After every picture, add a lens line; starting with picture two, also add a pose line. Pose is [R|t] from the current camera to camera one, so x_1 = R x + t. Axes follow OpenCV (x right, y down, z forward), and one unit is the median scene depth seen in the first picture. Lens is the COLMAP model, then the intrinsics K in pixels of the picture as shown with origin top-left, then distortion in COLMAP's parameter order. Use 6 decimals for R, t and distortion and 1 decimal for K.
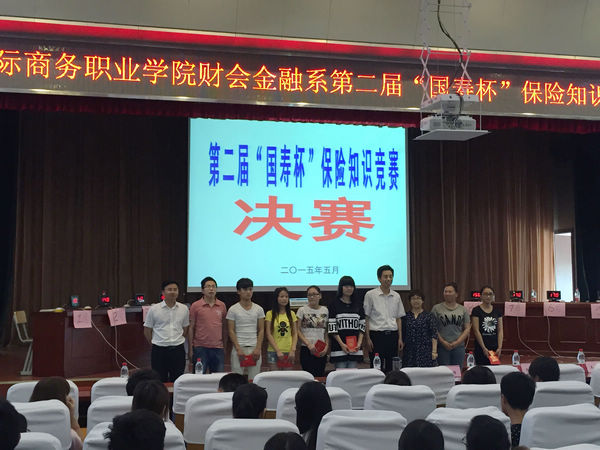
lens RADIAL K [[786.6, 0, 292.8], [0, 786.6, 243.7], [0, 0, 1]] dist [0.071893, 0.000000]
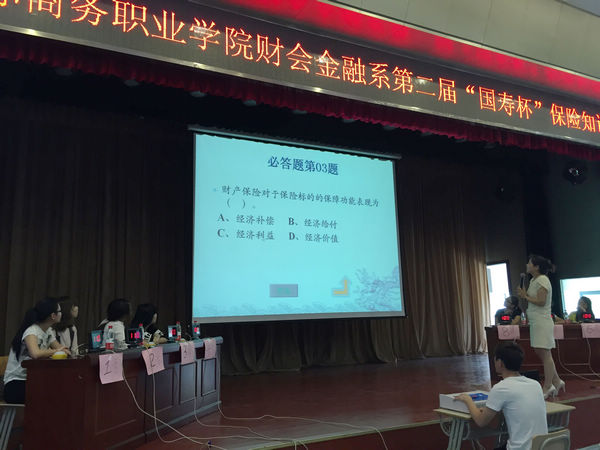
lens RADIAL K [[518.4, 0, 301.2], [0, 518.4, 228.1], [0, 0, 1]] dist [0.068832, -0.061439]
pose [[0.967420, 0.016490, 0.252640, -0.201313], [0.014569, 0.992597, -0.120576, 0.033059], [-0.252758, 0.120328, 0.960018, 0.485242]]
